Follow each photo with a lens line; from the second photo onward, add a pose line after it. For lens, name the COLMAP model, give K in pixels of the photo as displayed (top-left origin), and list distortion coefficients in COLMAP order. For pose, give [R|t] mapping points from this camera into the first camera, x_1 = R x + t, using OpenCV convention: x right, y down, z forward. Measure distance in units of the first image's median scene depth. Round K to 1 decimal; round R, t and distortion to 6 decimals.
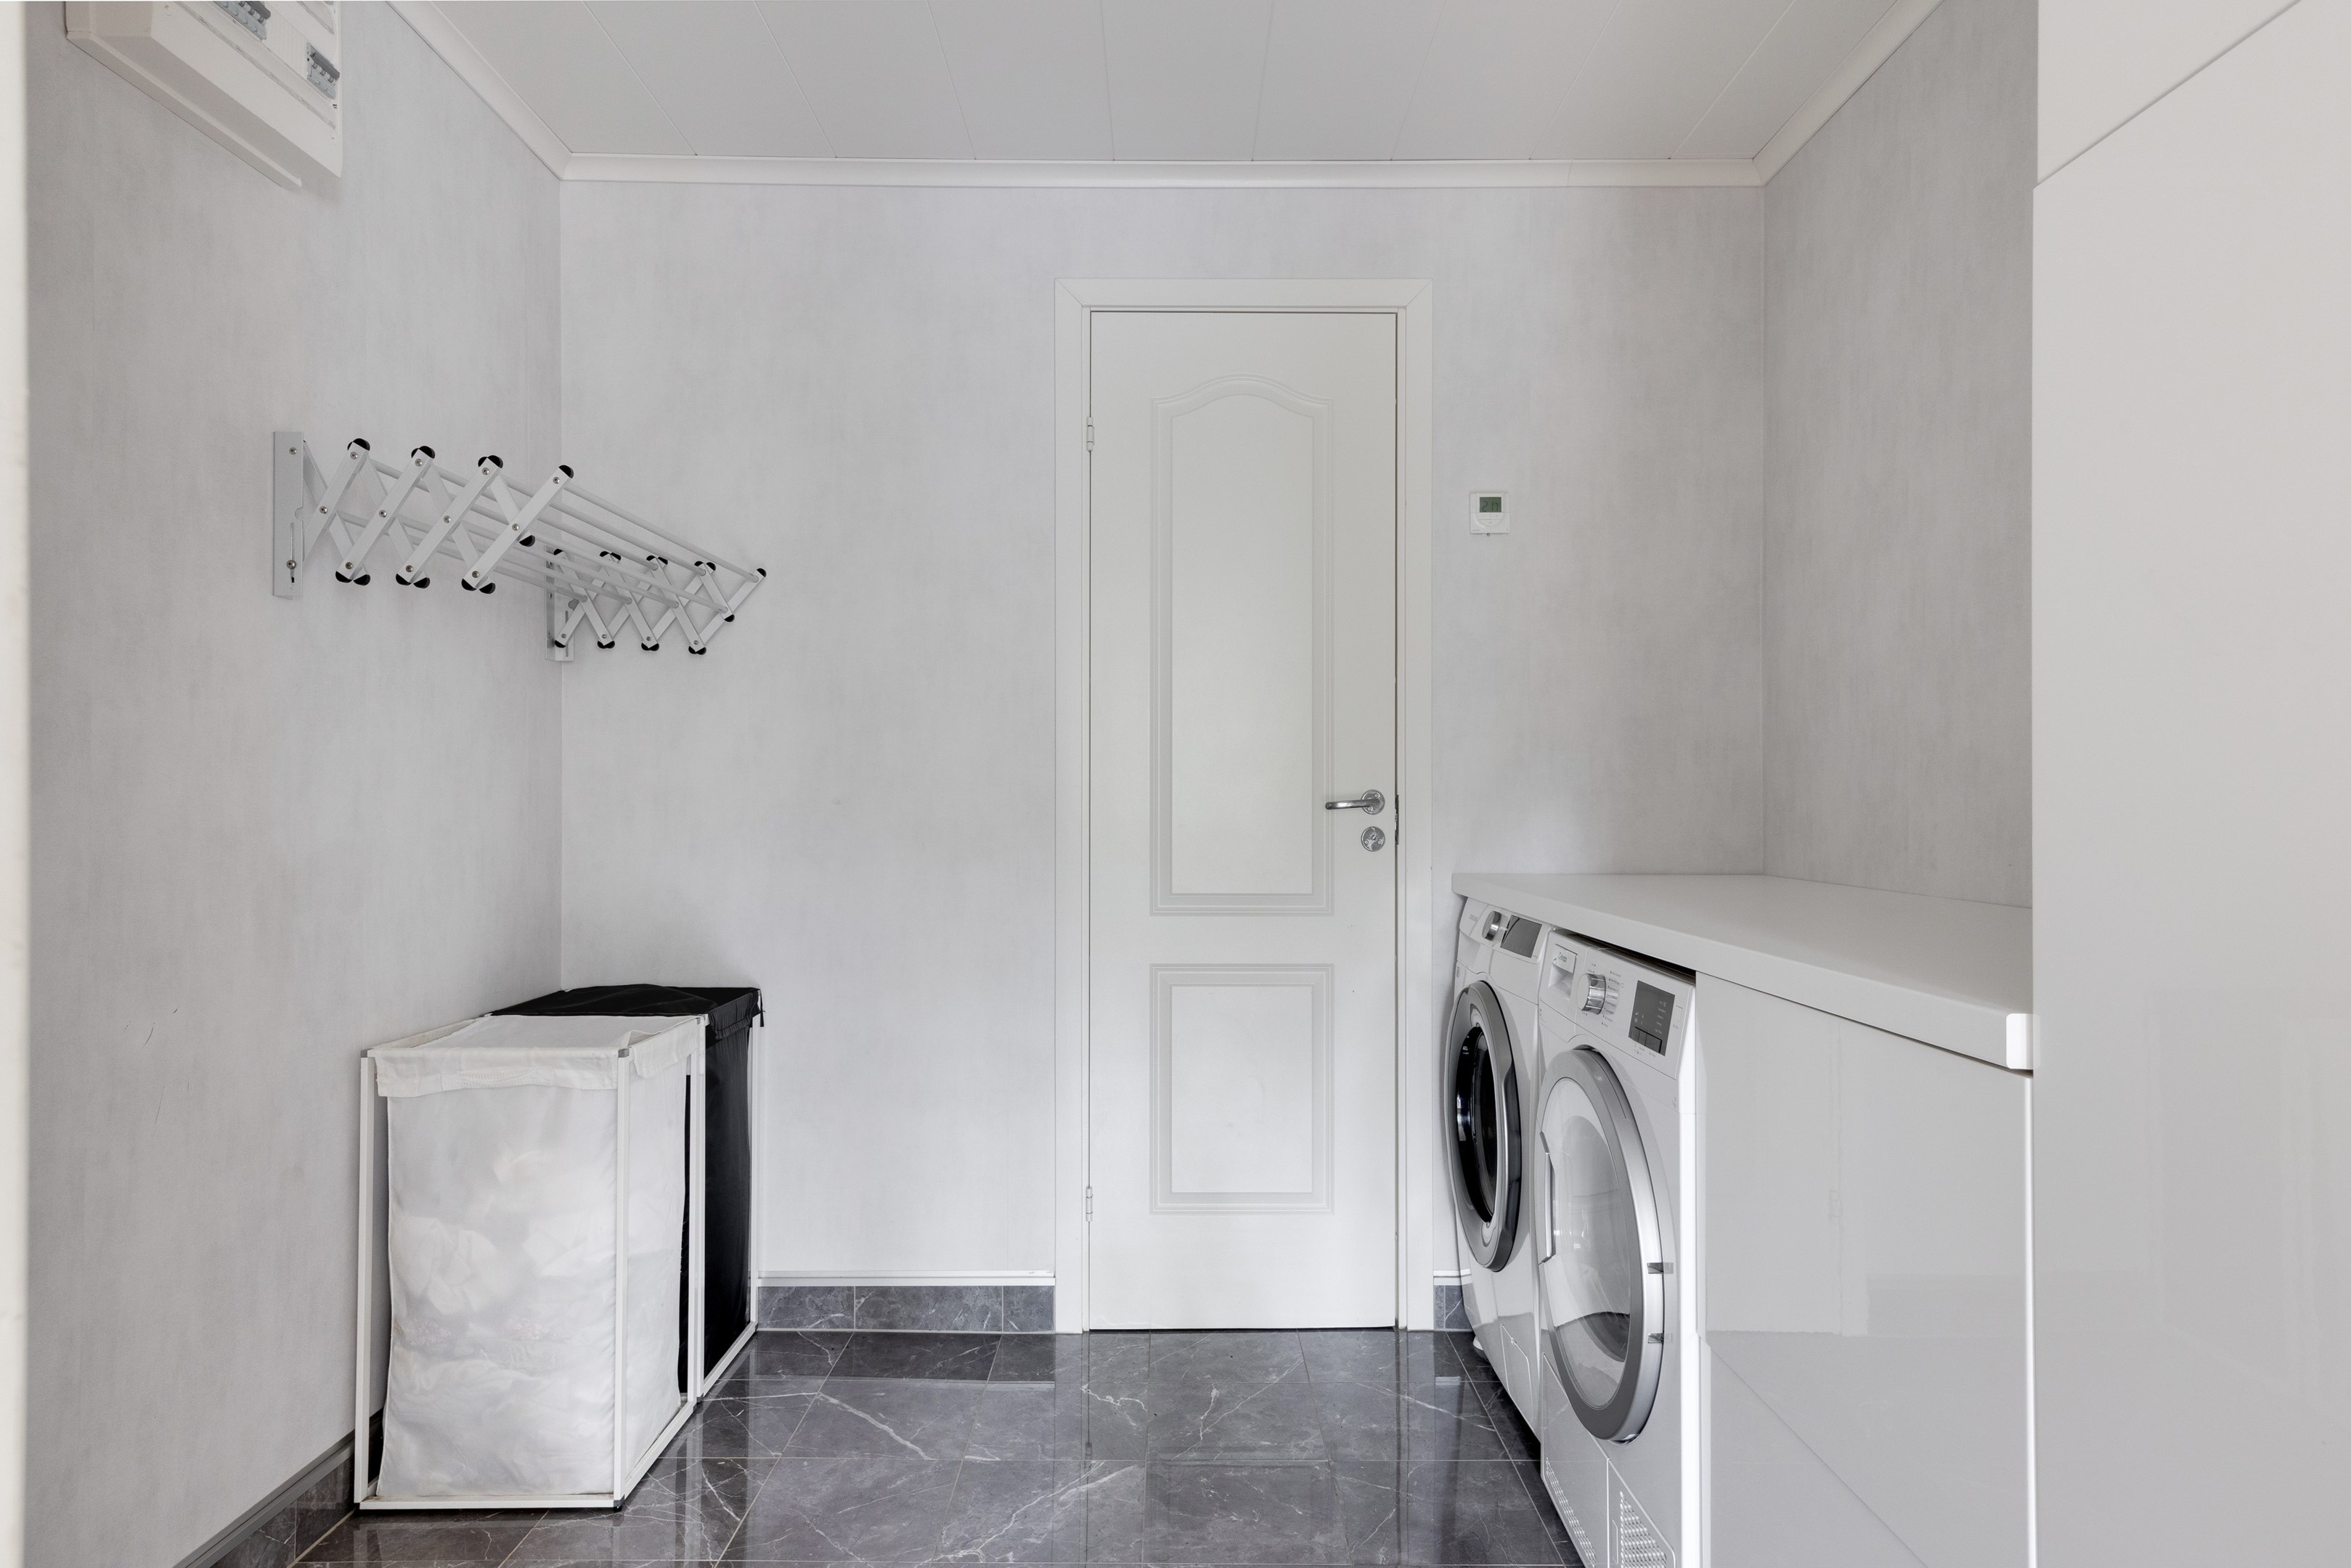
lens RADIAL K [[1395.8, 0, 1177.3], [0, 1395.8, 778.7], [0, 0, 1]] dist [0.046512, 0.000861]
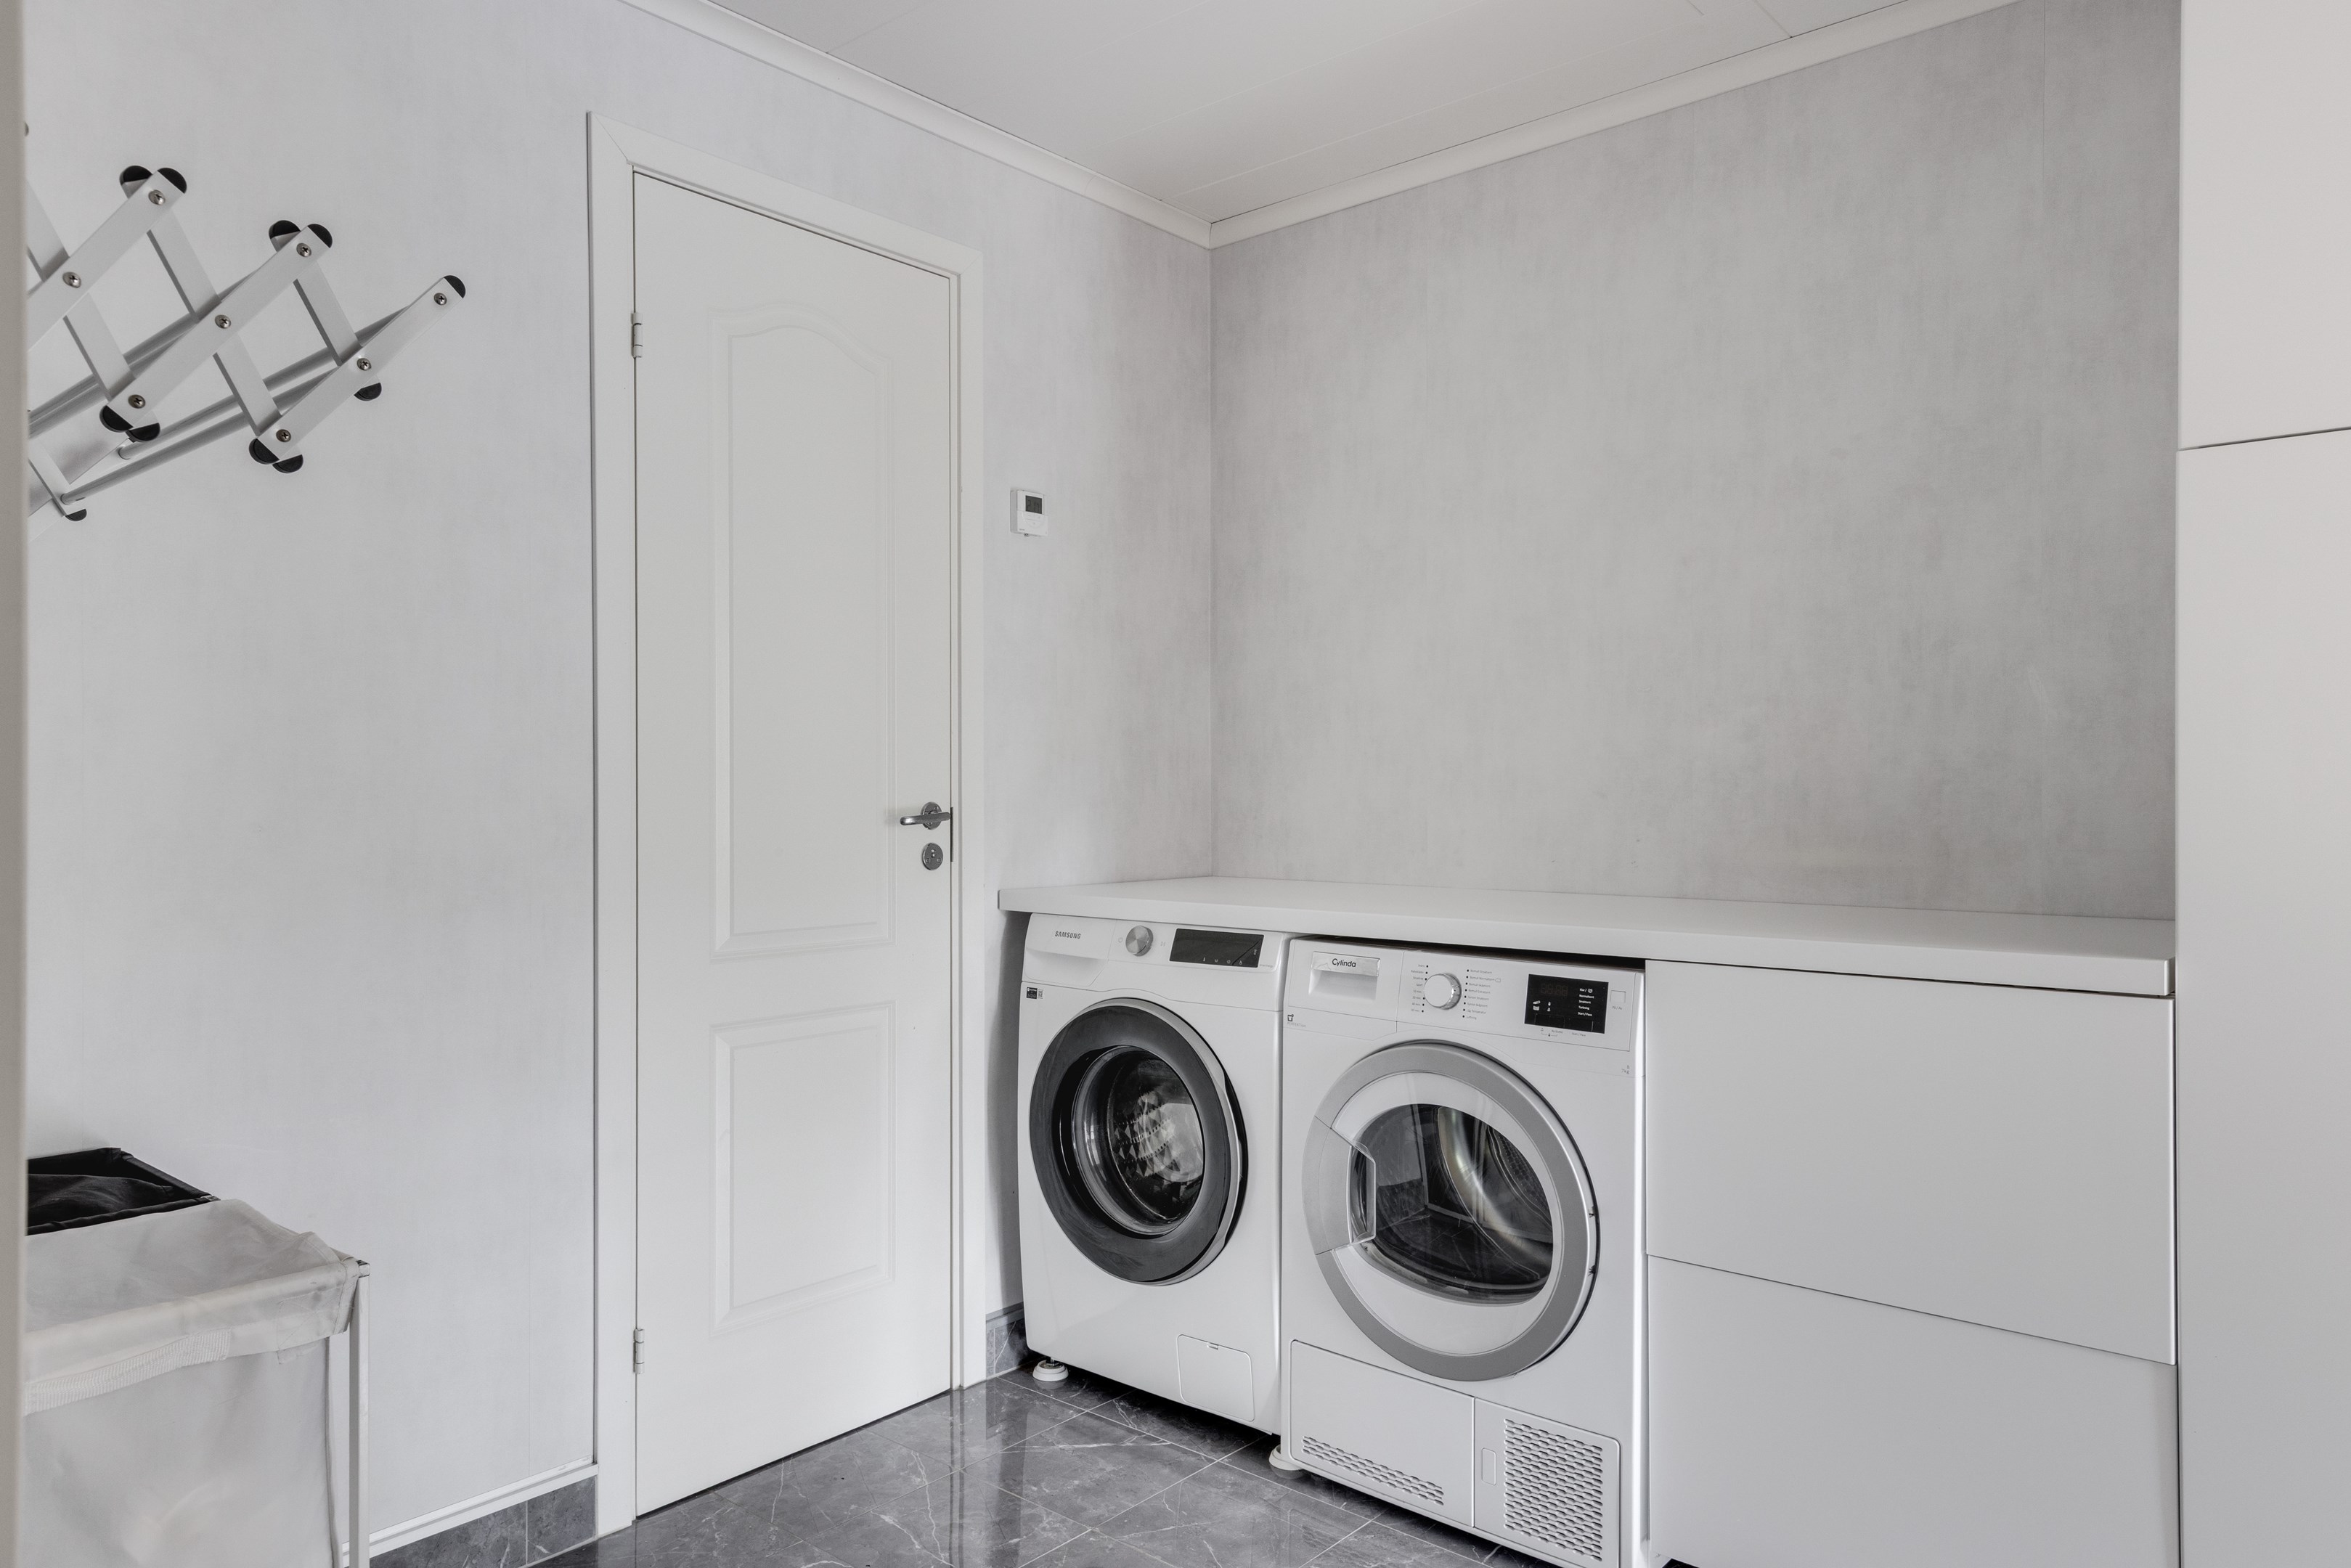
lens RADIAL K [[1507.7, 0, 1176.0], [0, 1507.7, 786.0], [0, 0, 1]] dist [0.029729, 0.005295]
pose [[0.661254, -0.001307, 0.750161, -0.488562], [-0.008039, 0.999929, 0.008828, -0.012693], [-0.750119, -0.011868, 0.661196, 0.241734]]
